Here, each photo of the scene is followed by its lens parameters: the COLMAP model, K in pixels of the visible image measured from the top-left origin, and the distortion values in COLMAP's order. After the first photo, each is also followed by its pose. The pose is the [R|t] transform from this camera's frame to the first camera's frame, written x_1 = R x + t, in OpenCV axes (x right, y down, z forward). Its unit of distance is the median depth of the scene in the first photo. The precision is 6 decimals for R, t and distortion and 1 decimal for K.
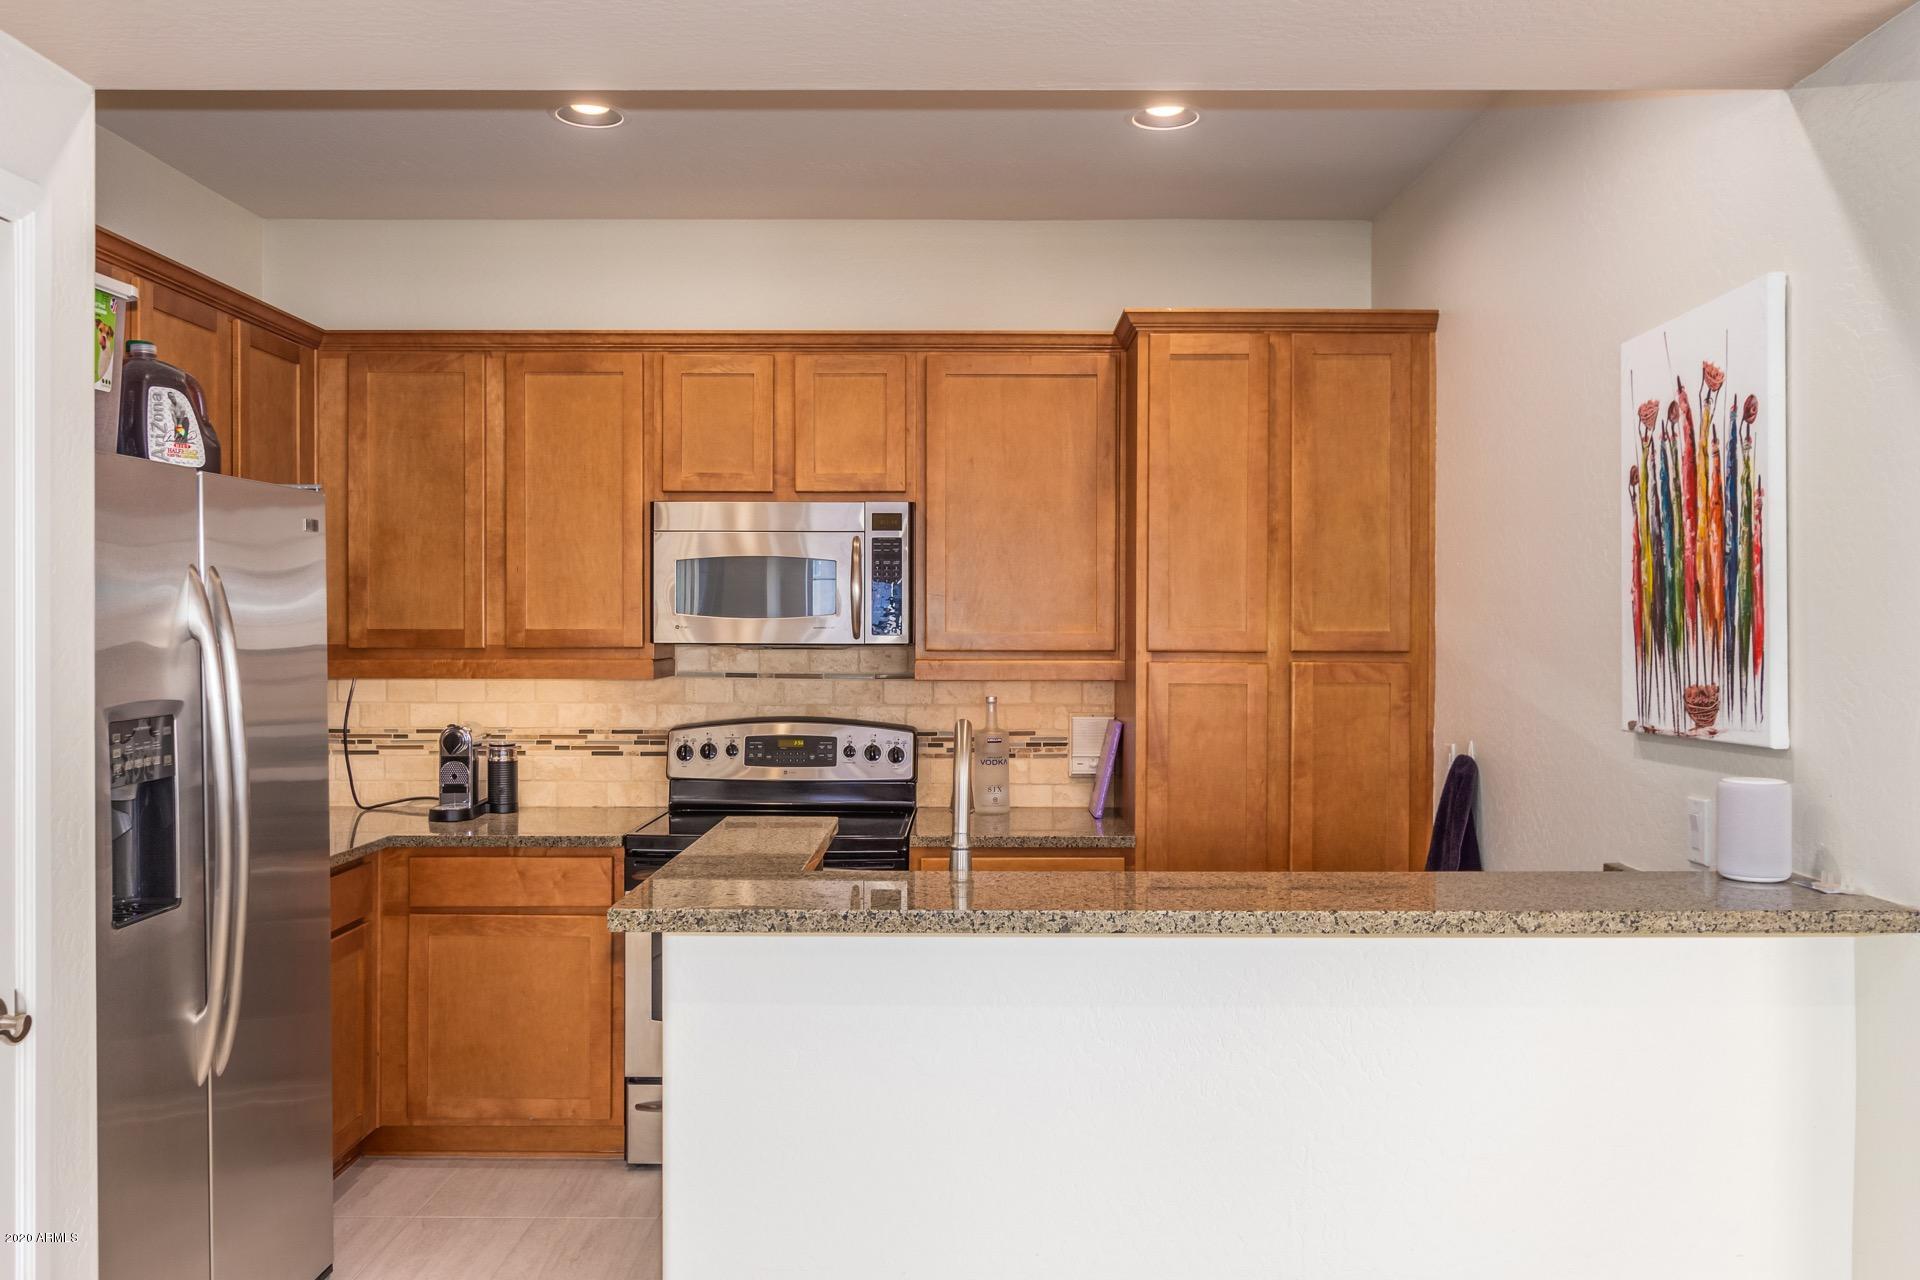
lens RADIAL K [[1497.8, 0, 958.4], [0, 1497.8, 633.4], [0, 0, 1]] dist [-0.006064, 0.005561]
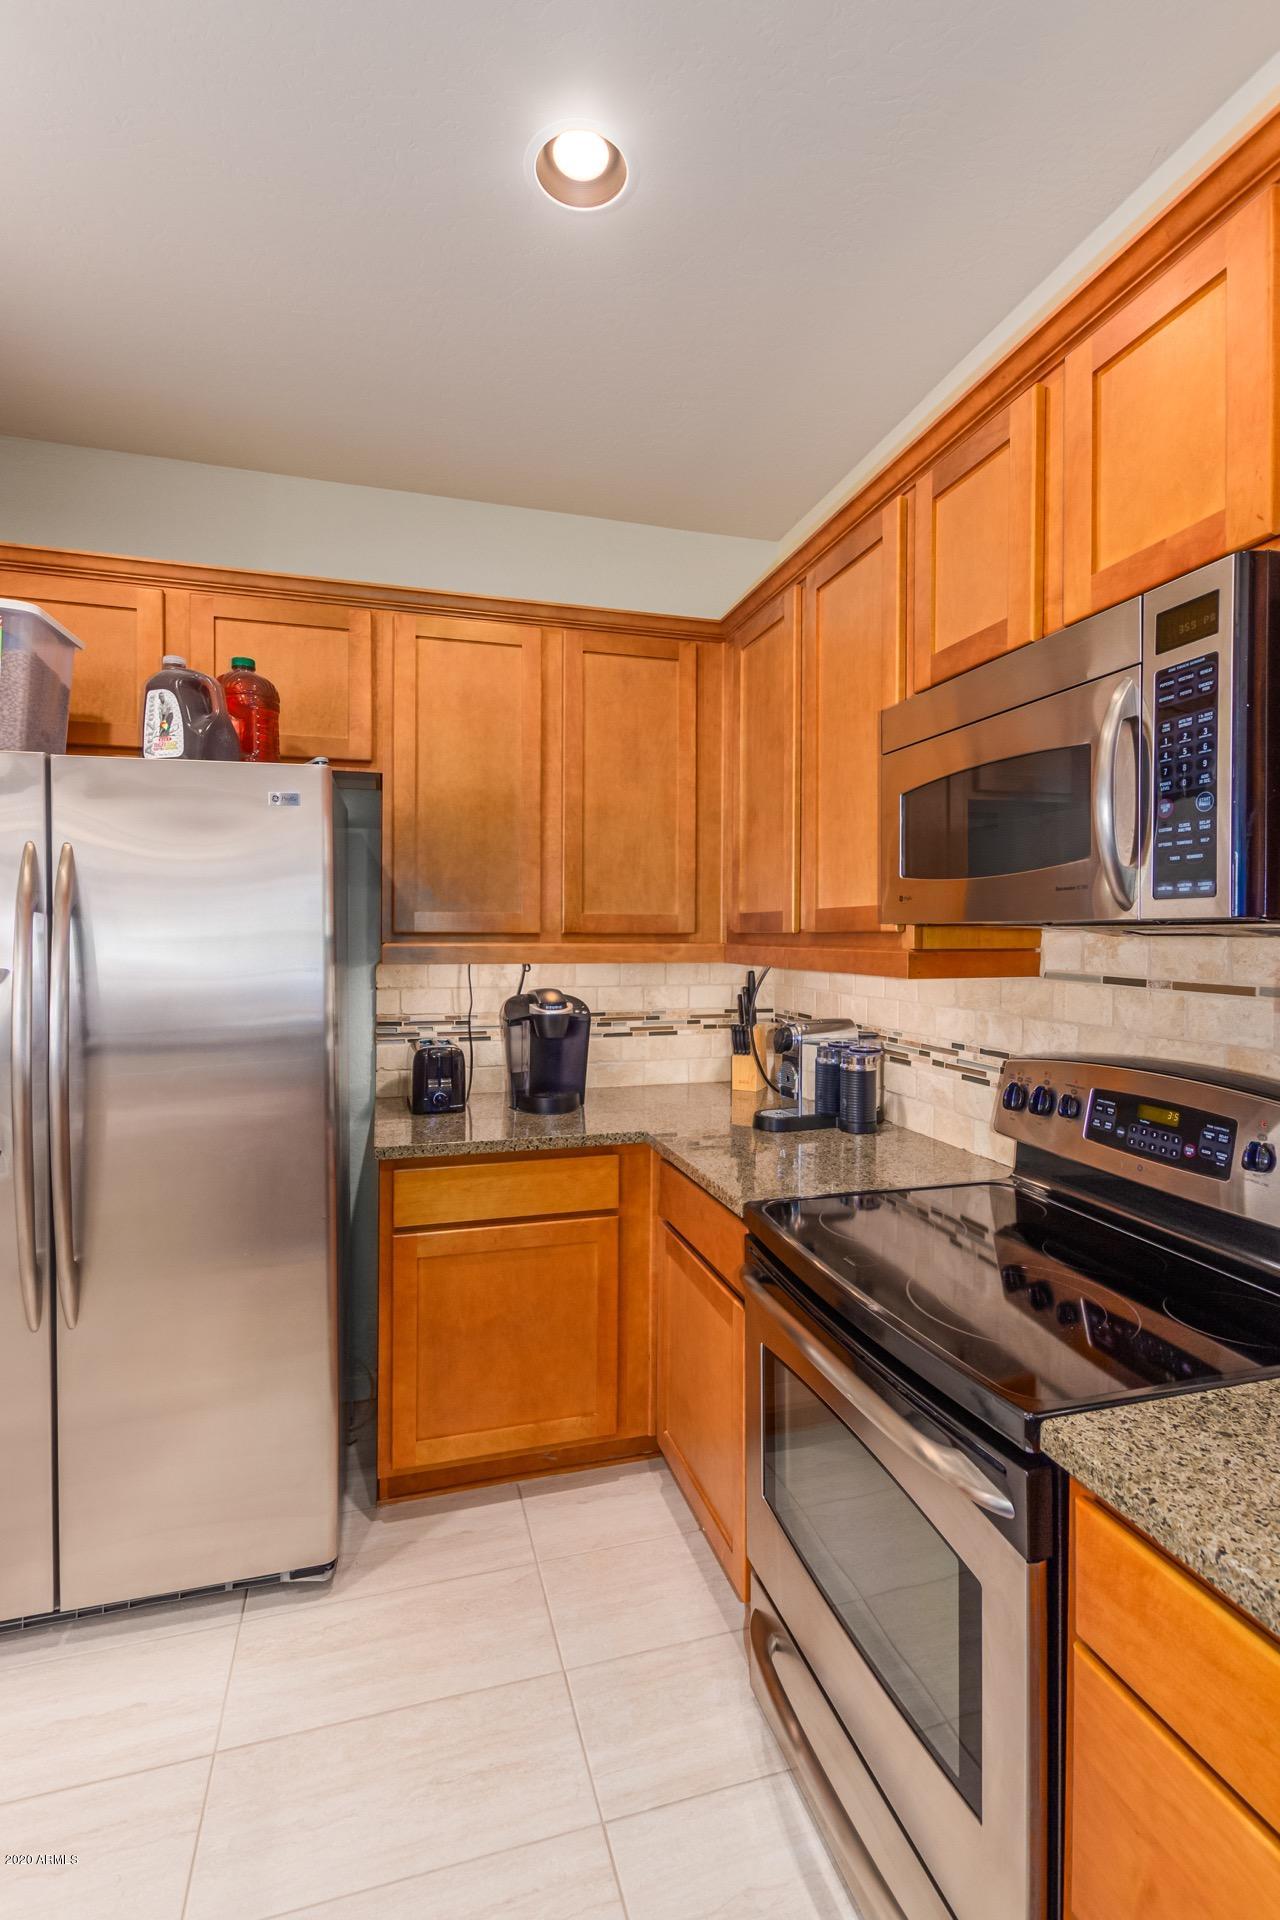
lens RADIAL K [[898.7, 0, 635.8], [0, 898.7, 942.1], [0, 0, 1]] dist [0.006690, -0.006807]
pose [[0.289773, 0.008605, -0.957057, 0.153684], [-0.002975, 0.999963, 0.008090, 0.012066], [0.957091, 0.000502, 0.289788, 0.826019]]
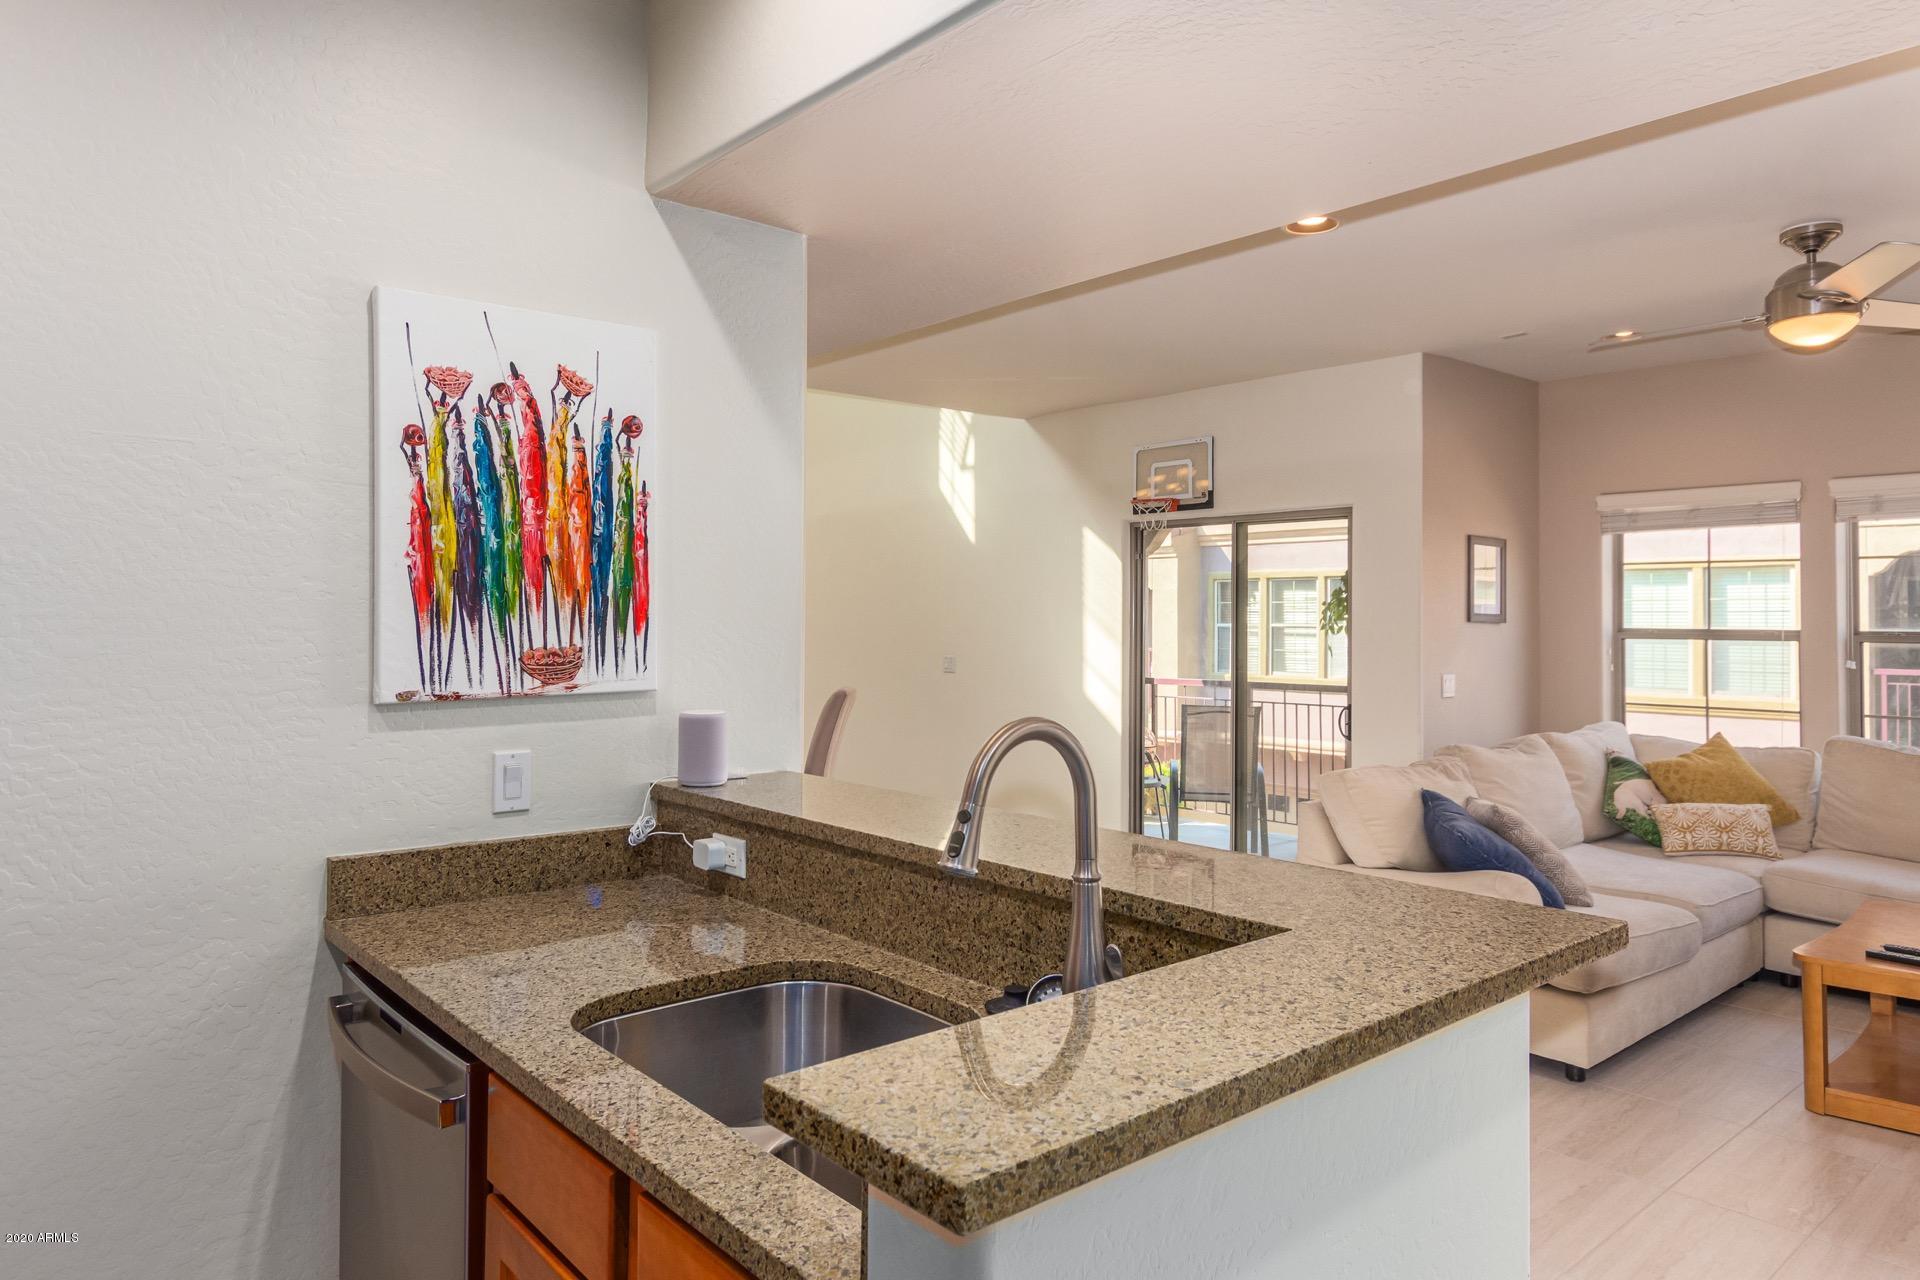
lens RADIAL K [[1186.3, 0, 951.5], [0, 1186.3, 600.2], [0, 0, 1]] dist [0.007521, -0.005981]
pose [[-0.658019, 0.005634, 0.752981, -0.237925], [-0.008328, 0.999856, -0.014759, 0.006009], [-0.752956, -0.015983, -0.657877, 0.849901]]
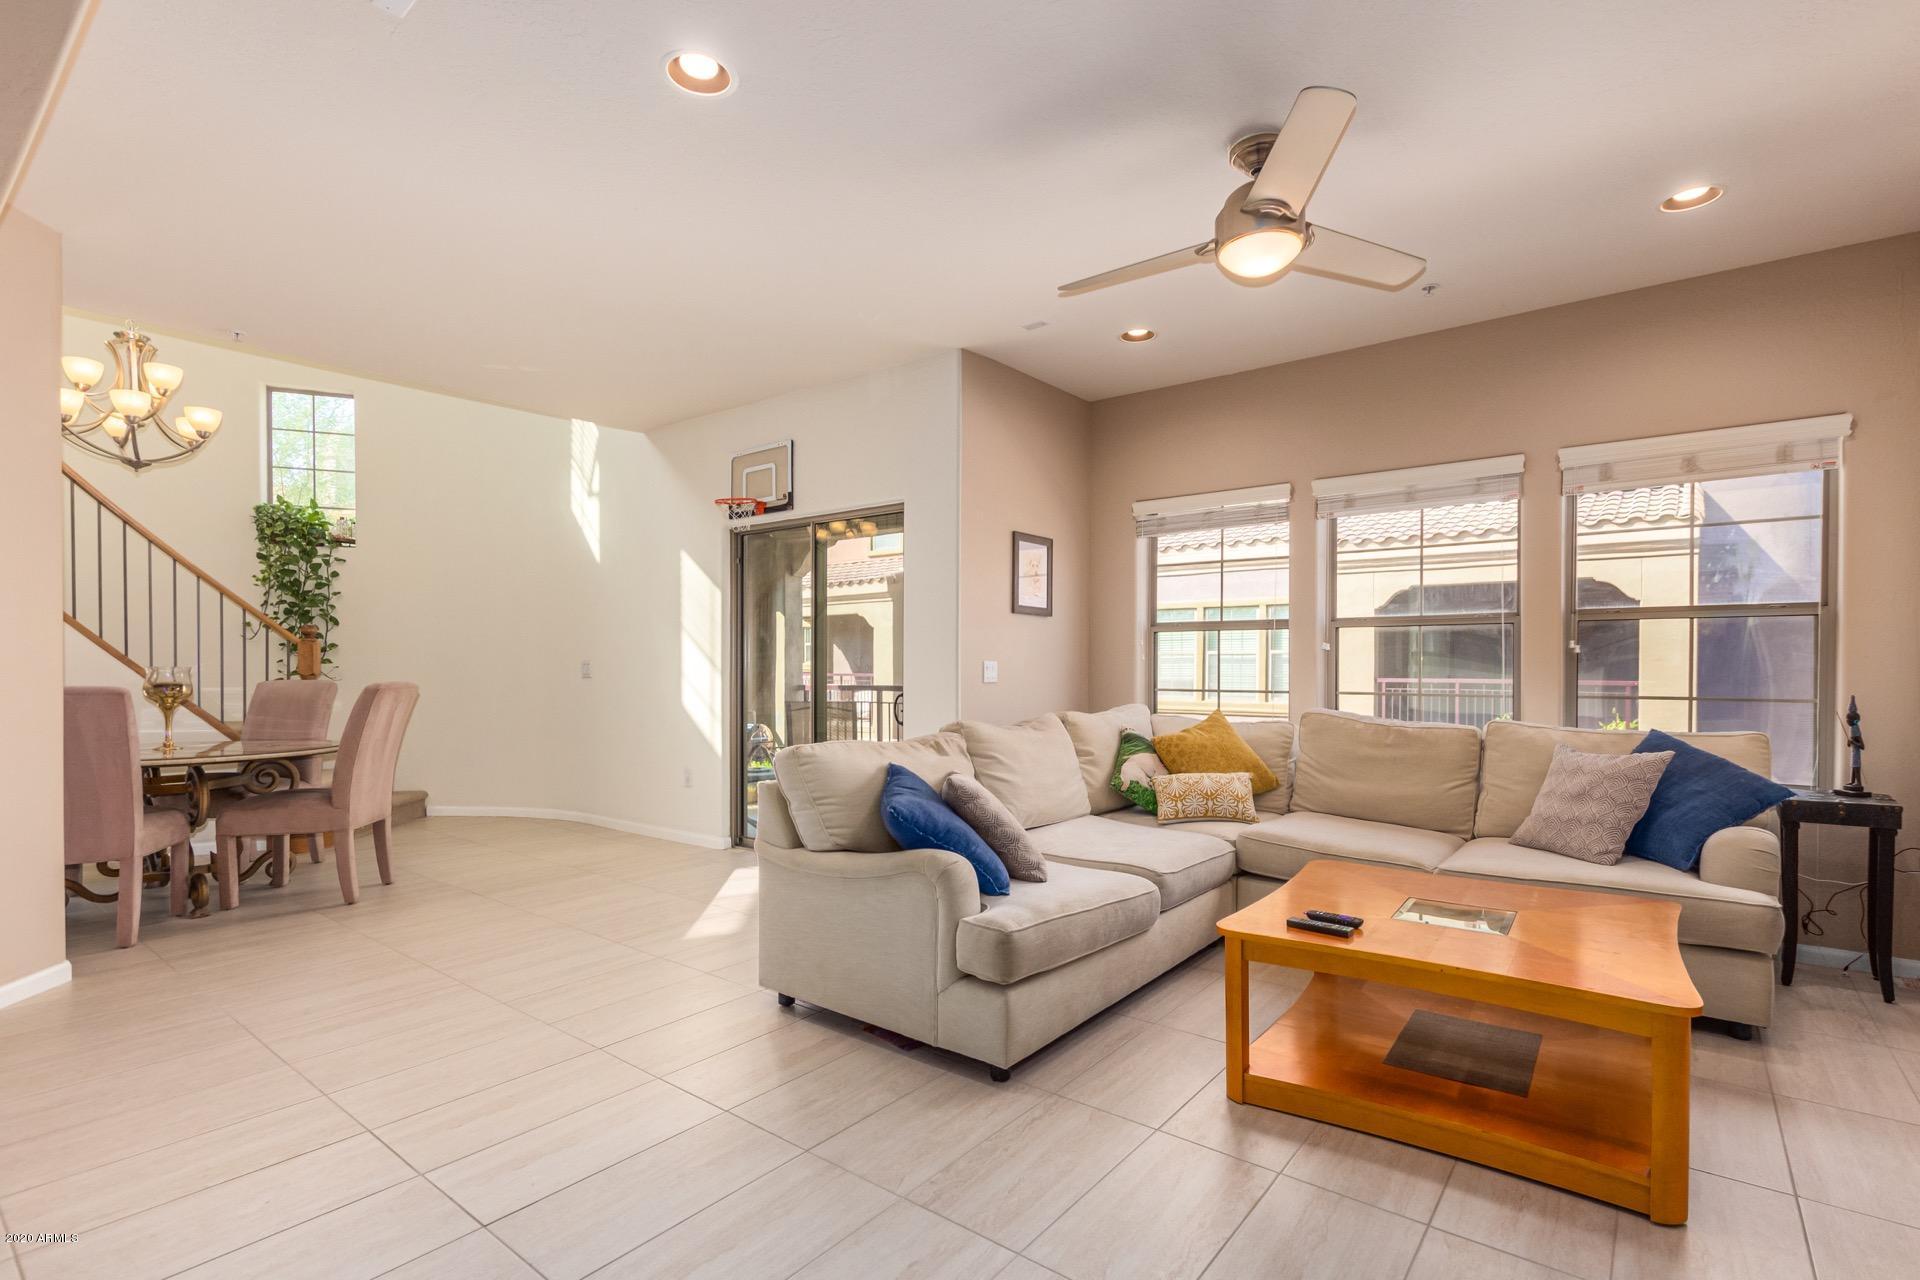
lens RADIAL K [[898.7, 0, 944.1], [0, 898.7, 679.2], [0, 0, 1]] dist [0.006690, -0.006807]
pose [[-0.791645, -0.013407, 0.610835, -0.205793], [-0.002503, 0.999822, 0.018702, 0.070806], [-0.610977, 0.013276, -0.791537, 0.398080]]
